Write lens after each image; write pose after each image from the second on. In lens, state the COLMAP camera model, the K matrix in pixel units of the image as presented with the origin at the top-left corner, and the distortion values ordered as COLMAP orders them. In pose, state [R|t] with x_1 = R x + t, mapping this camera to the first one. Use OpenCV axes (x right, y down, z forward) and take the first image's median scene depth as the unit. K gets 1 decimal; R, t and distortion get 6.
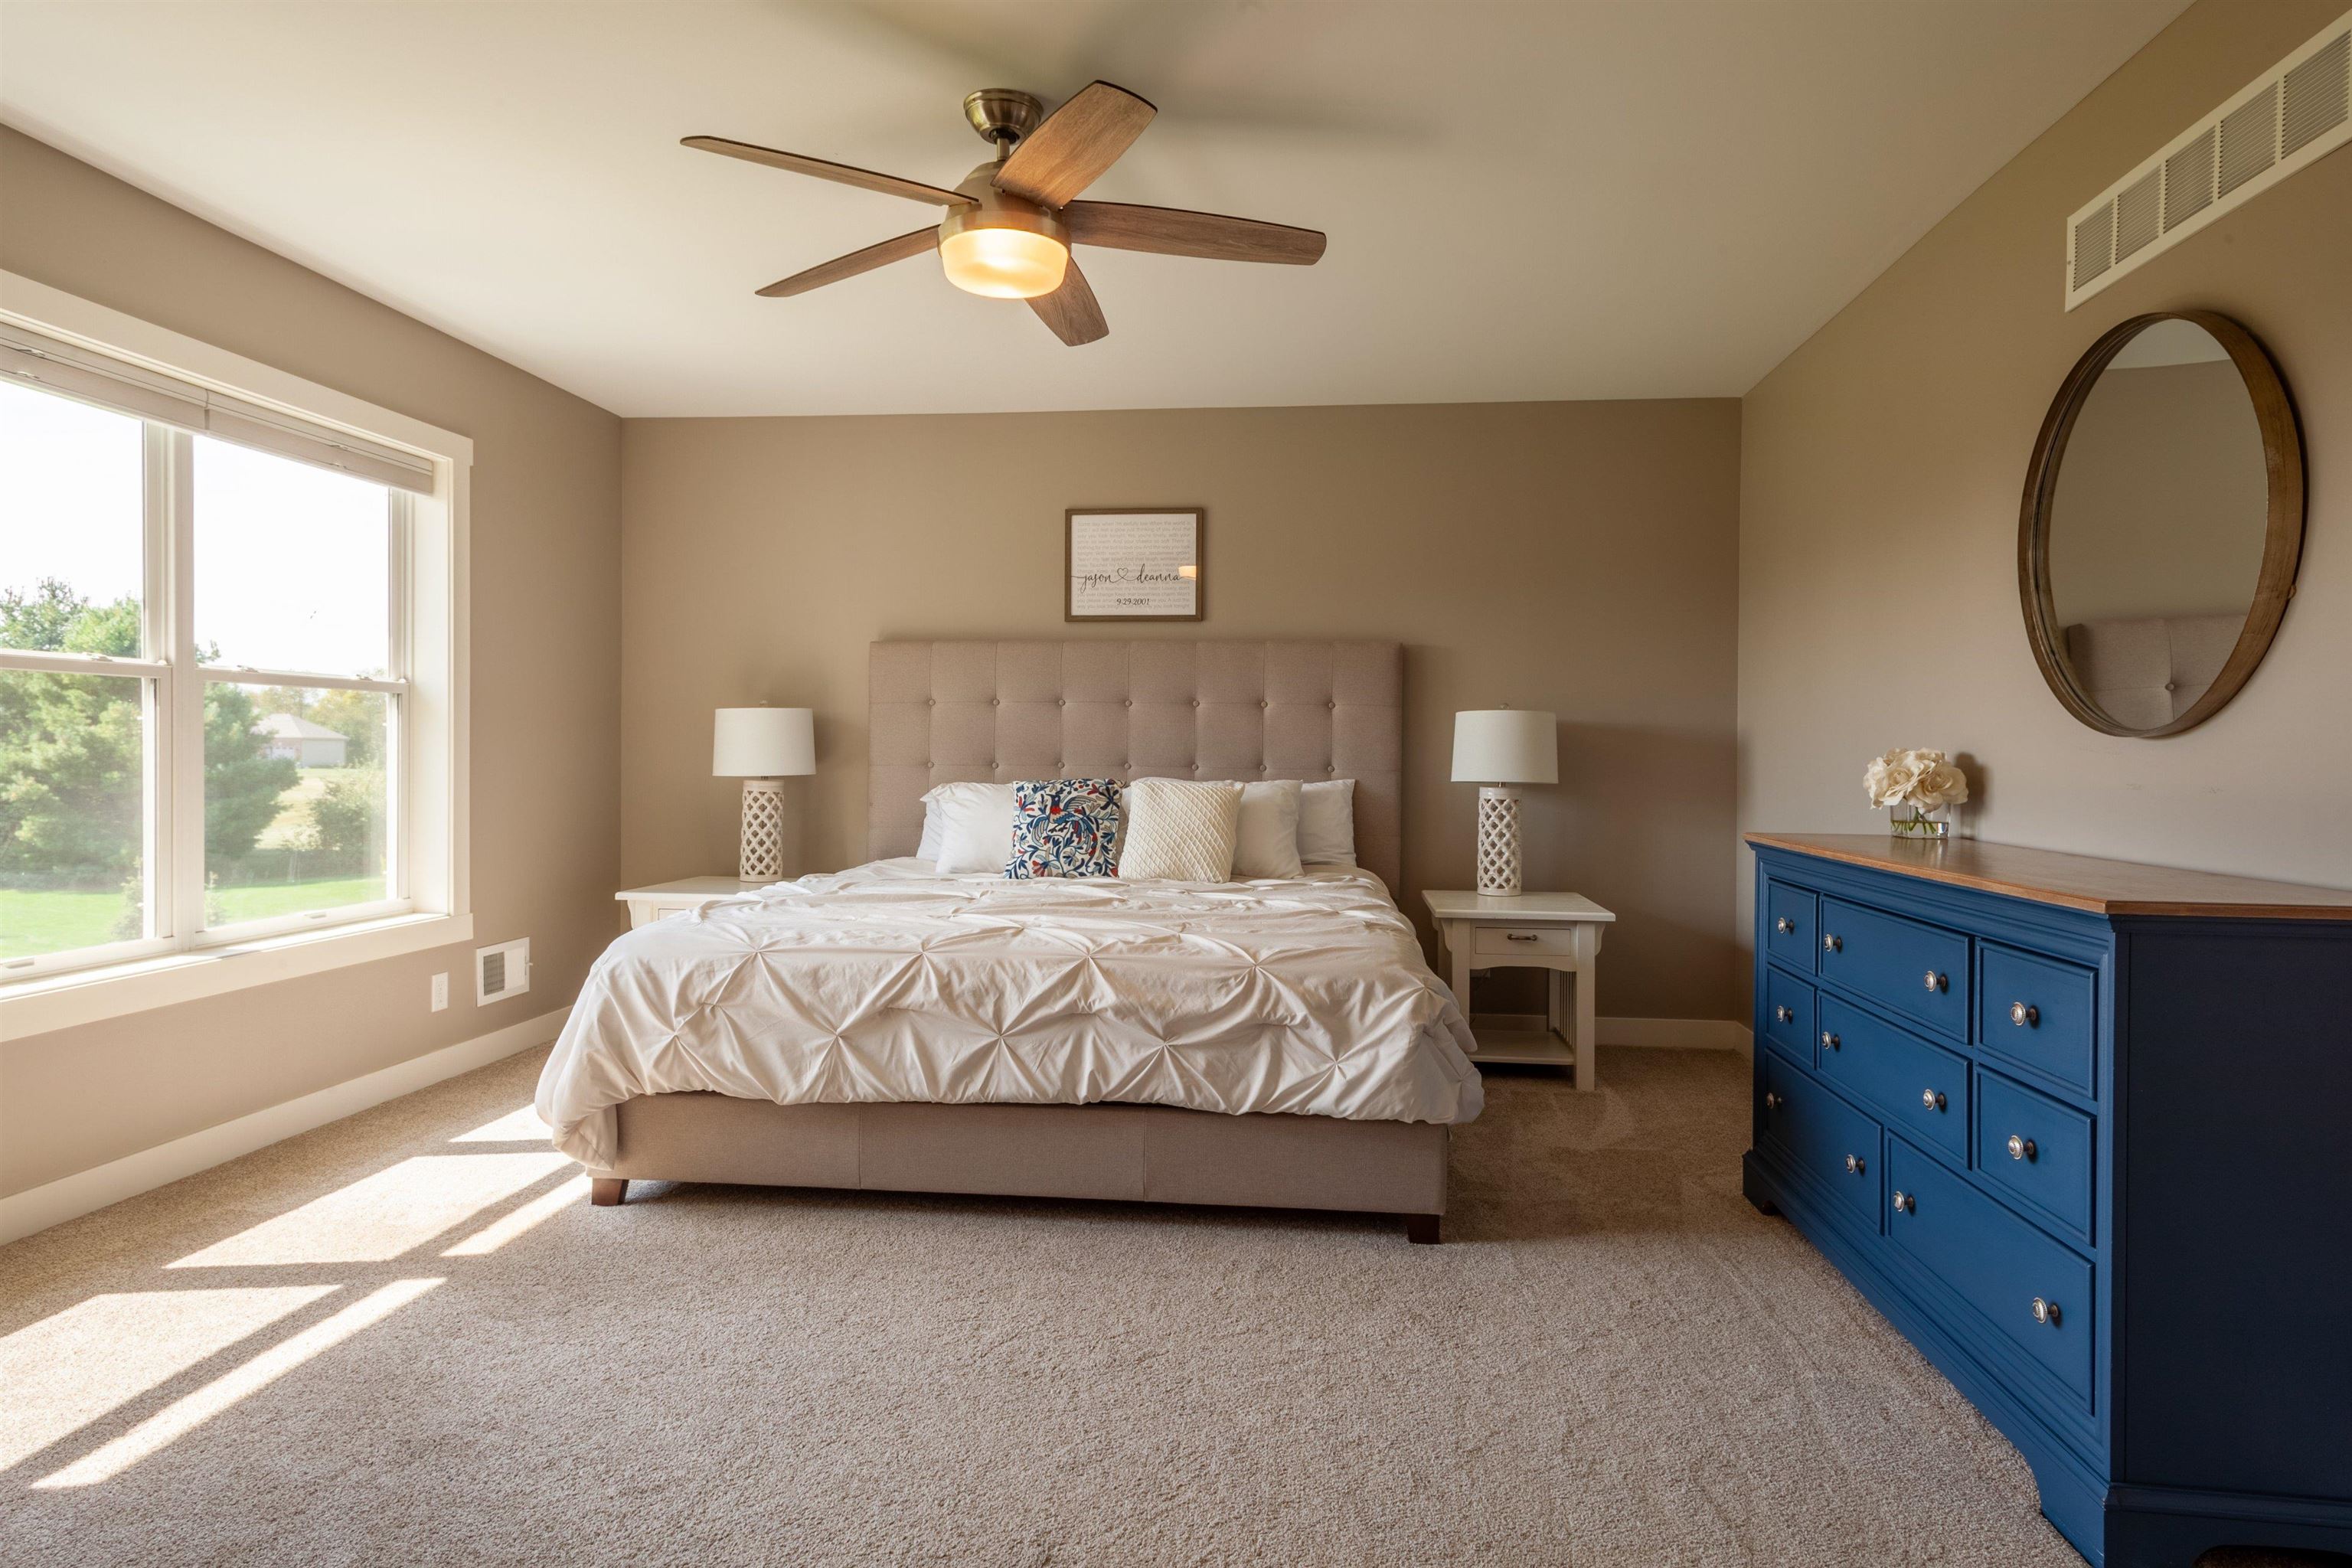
lens RADIAL K [[1326.5, 0, 1206.0], [0, 1326.5, 771.5], [0, 0, 1]] dist [0.021094, -0.004158]
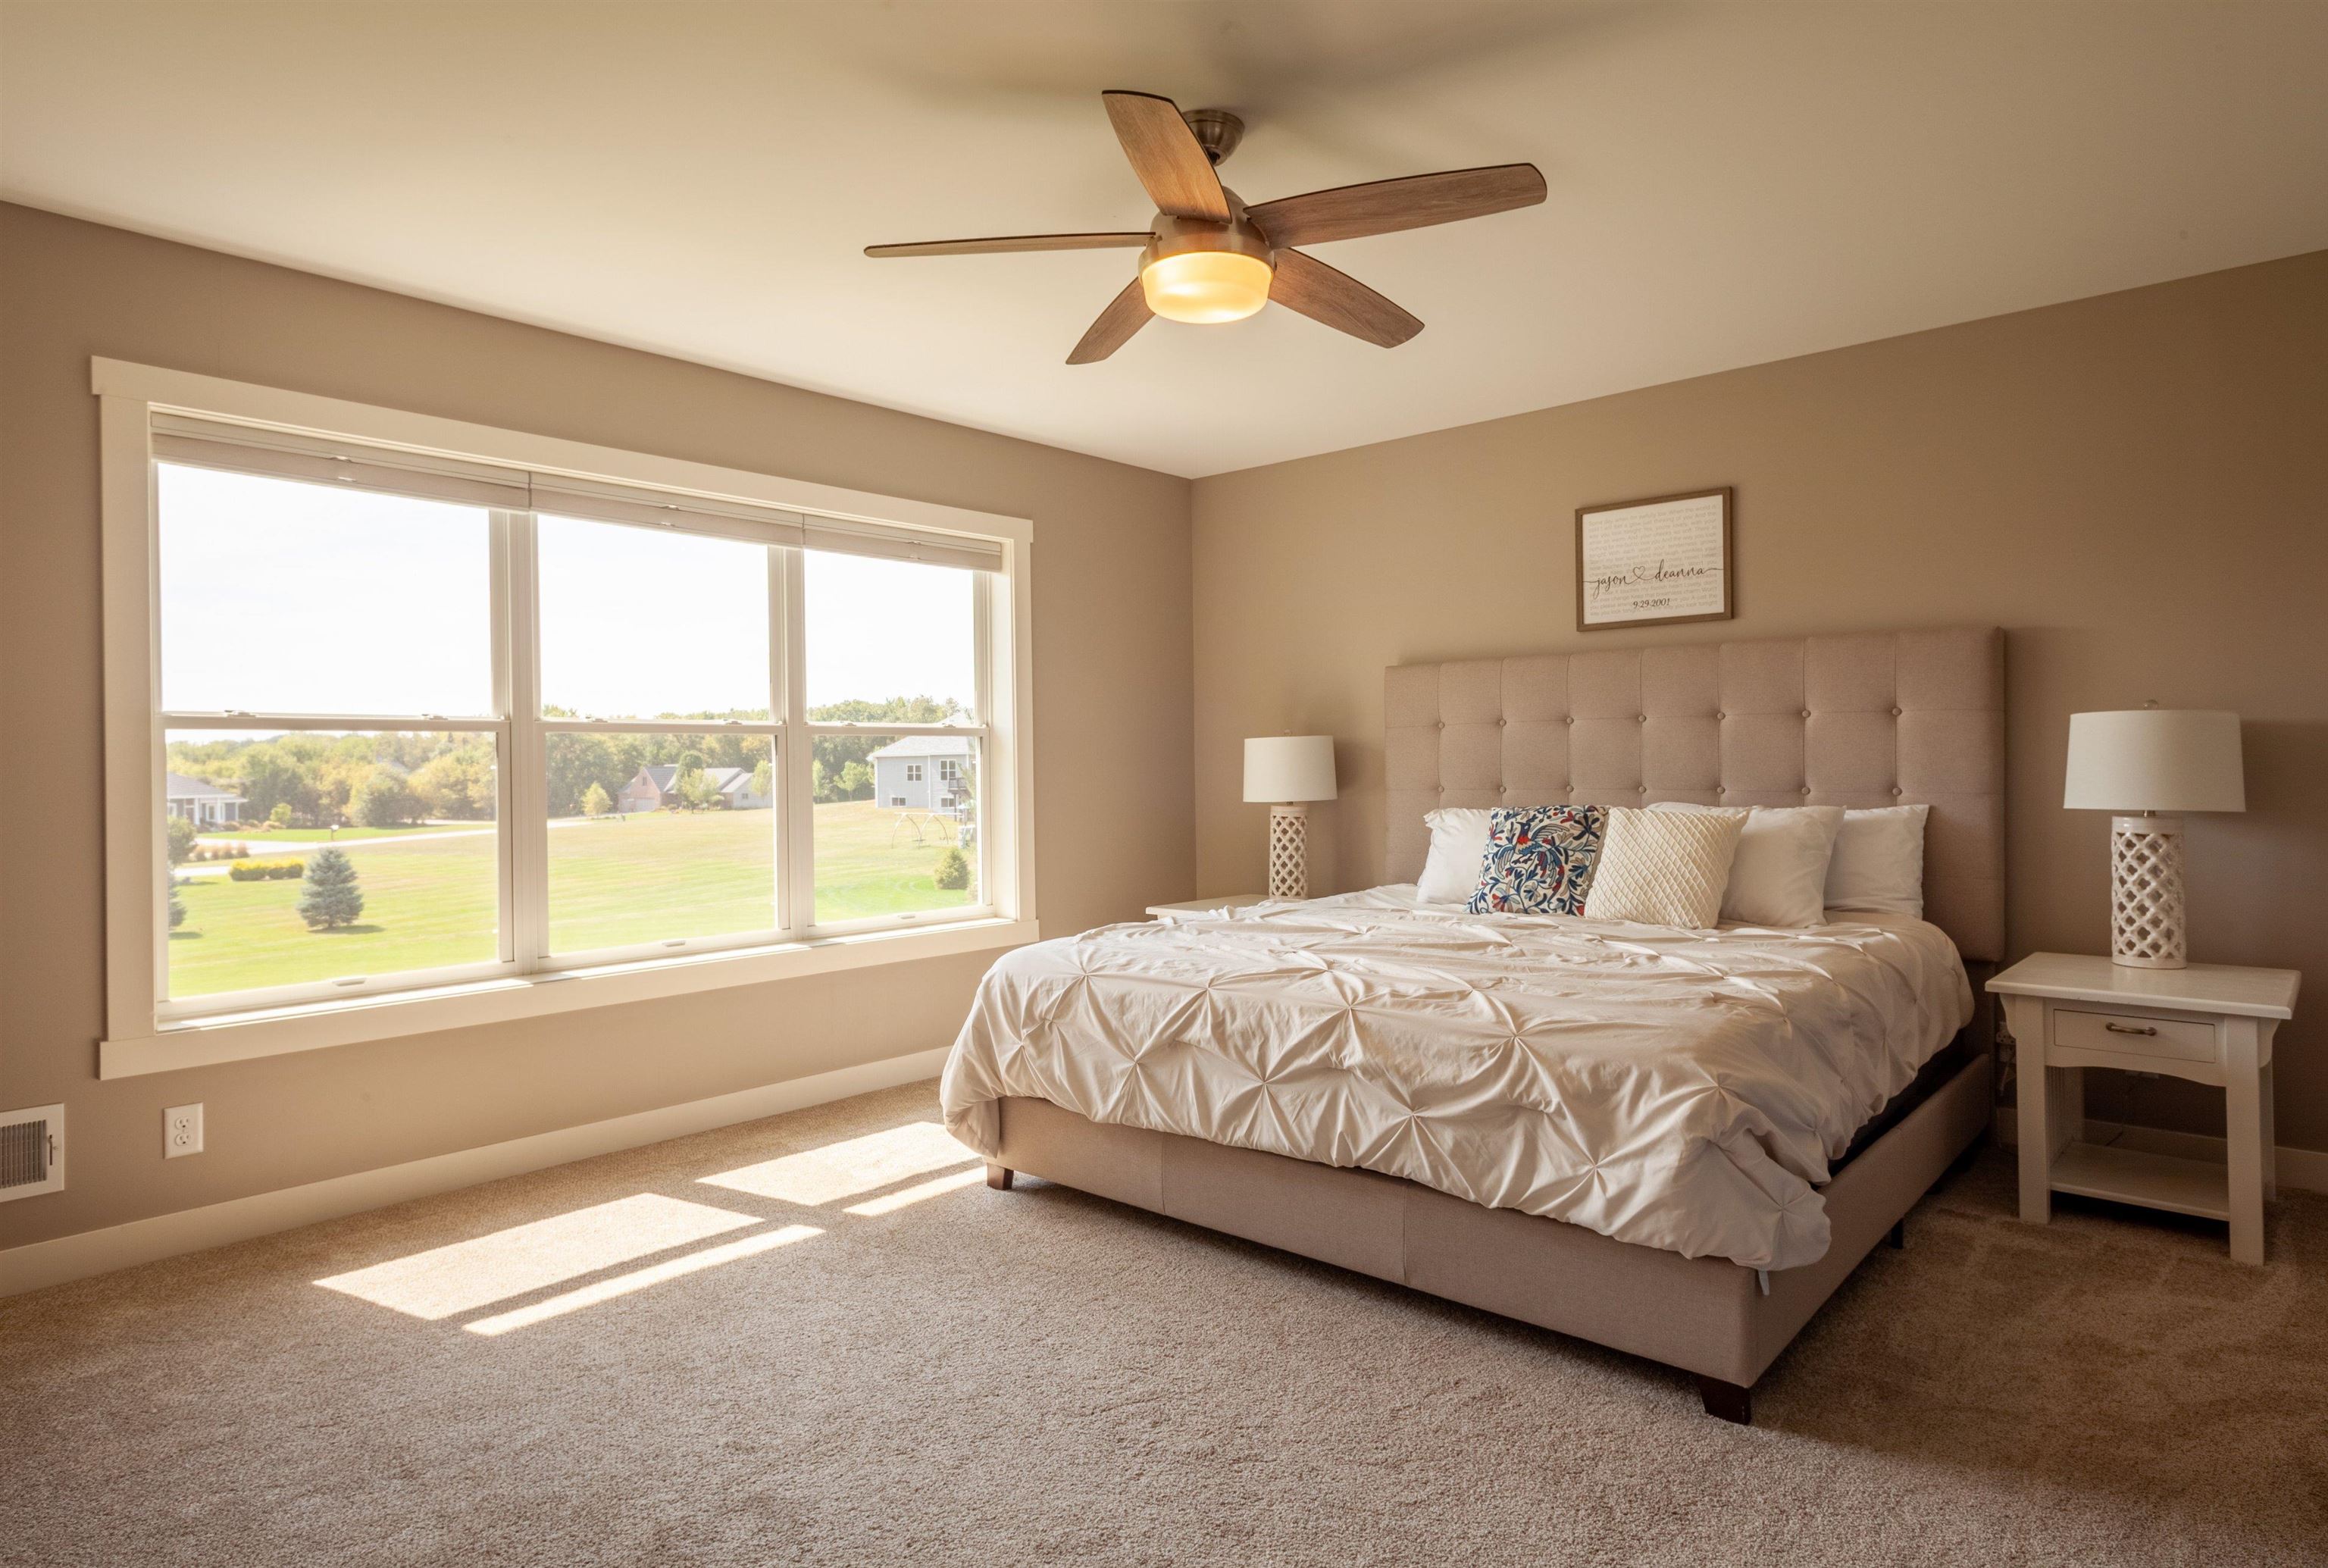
lens RADIAL K [[1313.0, 0, 1176.0], [0, 1313.0, 773.0], [0, 0, 1]] dist [0.021094, -0.004158]
pose [[0.818624, -0.014491, -0.574148, 0.290281], [0.009885, 0.999889, -0.011142, -0.012803], [0.574245, 0.003446, 0.818676, 0.153042]]
